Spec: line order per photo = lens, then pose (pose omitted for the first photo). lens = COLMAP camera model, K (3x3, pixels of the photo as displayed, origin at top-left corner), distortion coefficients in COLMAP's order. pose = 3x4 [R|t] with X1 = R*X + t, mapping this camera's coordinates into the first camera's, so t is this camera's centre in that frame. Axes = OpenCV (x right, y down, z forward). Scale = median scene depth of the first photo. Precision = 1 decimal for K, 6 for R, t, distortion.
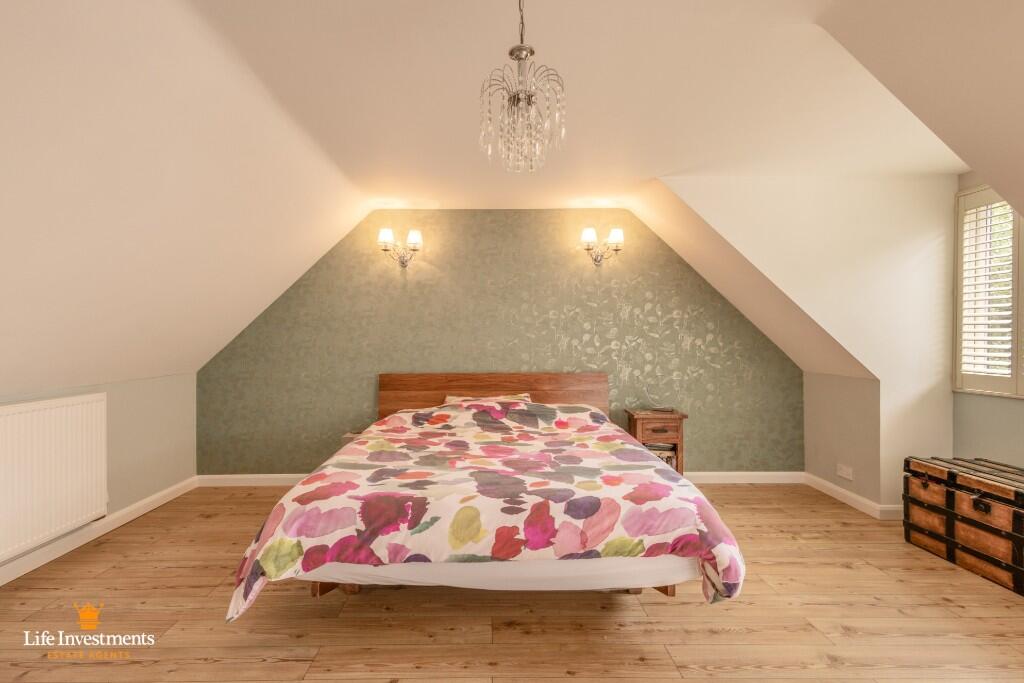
lens RADIAL K [[484.5, 0, 485.9], [0, 484.5, 343.2], [0, 0, 1]] dist [0.011913, -0.000358]
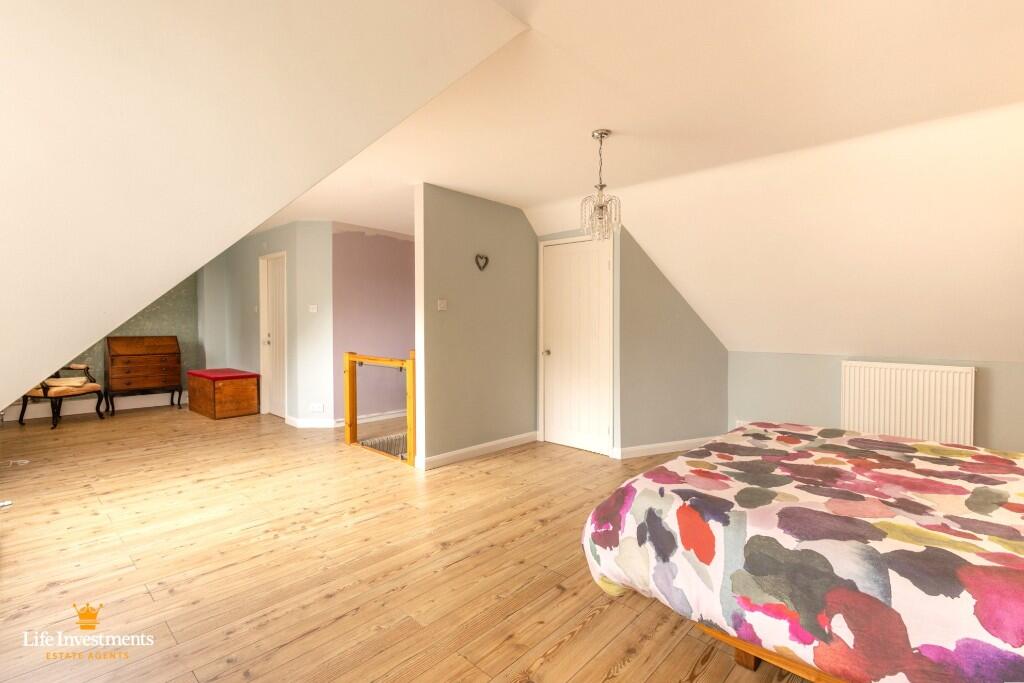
lens RADIAL K [[469.0, 0, 509.2], [0, 469.0, 338.7], [0, 0, 1]] dist [0.011828, -0.001731]
pose [[-0.686656, 0.023289, -0.726610, 0.646797], [-0.010800, 0.999050, 0.042227, -0.003529], [0.726902, 0.036842, -0.685752, 0.741979]]
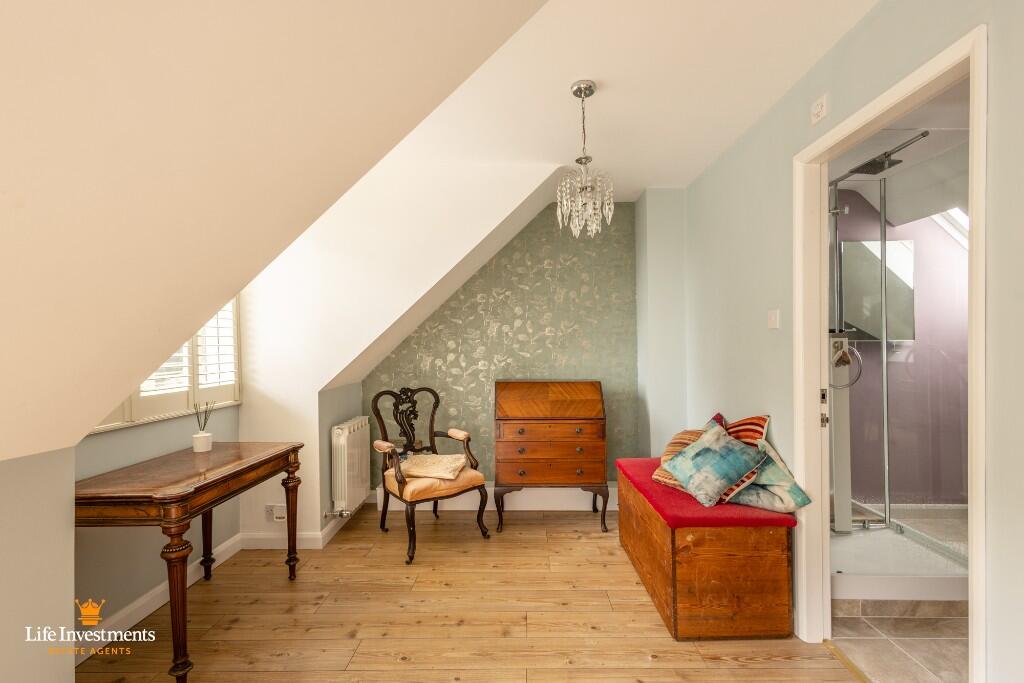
lens RADIAL K [[479.3, 0, 525.3], [0, 479.3, 346.5], [0, 0, 1]] dist [0.012254, -0.000380]
pose [[-0.999935, 0.010804, 0.003582, 0.370351], [0.010833, 0.999908, 0.008165, -0.001095], [-0.003493, 0.008203, -0.999960, -0.412258]]
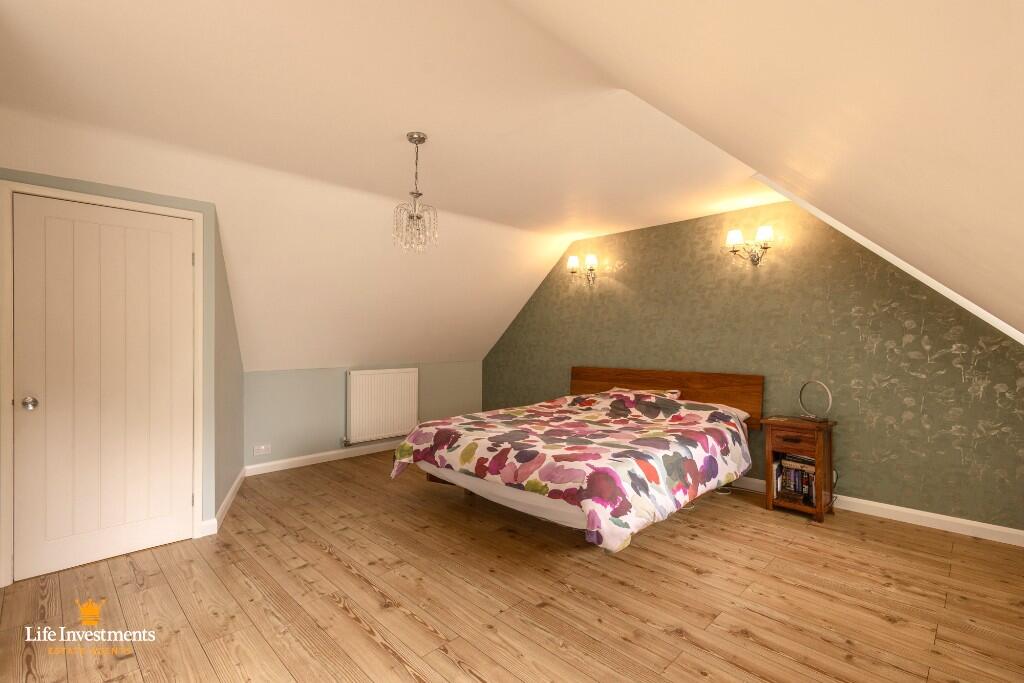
lens RADIAL K [[469.0, 0, 509.2], [0, 469.0, 338.7], [0, 0, 1]] dist [0.011828, -0.001731]
pose [[0.699838, 0.001294, -0.714300, 0.581651], [-0.009085, 0.999934, -0.007090, -0.001072], [0.714243, 0.011451, 0.699804, -0.011143]]
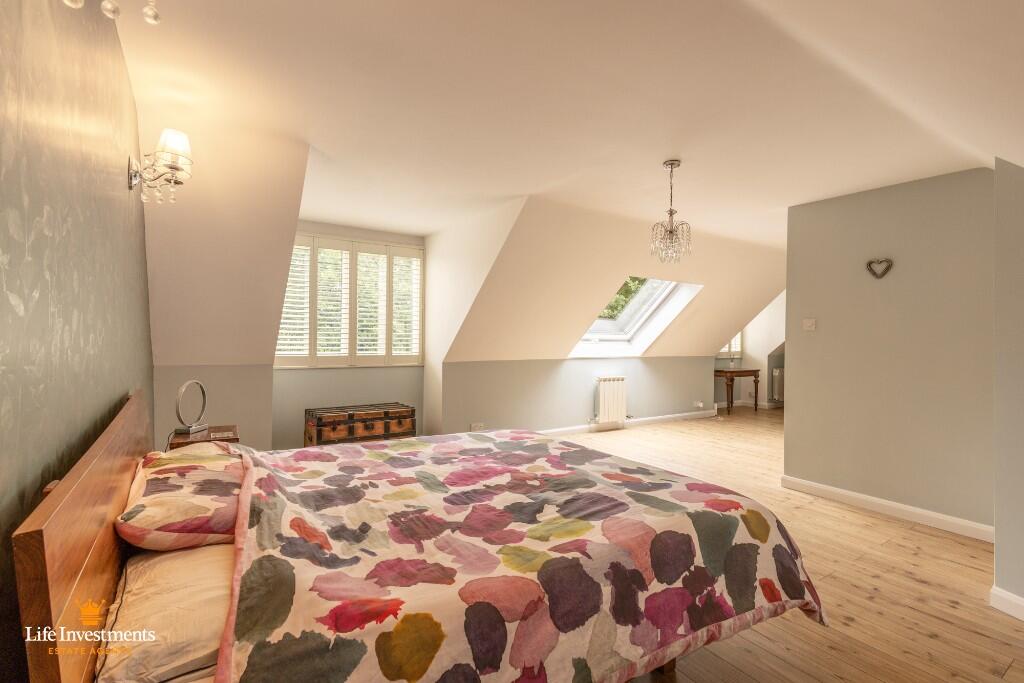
lens RADIAL K [[476.5, 0, 535.7], [0, 476.5, 324.5], [0, 0, 1]] dist [0.005131, -0.000196]
pose [[-0.580236, 0.018283, 0.814243, -0.476108], [-0.006370, 0.999616, -0.026985, -0.000600], [-0.814424, -0.020844, -0.579896, 0.981332]]
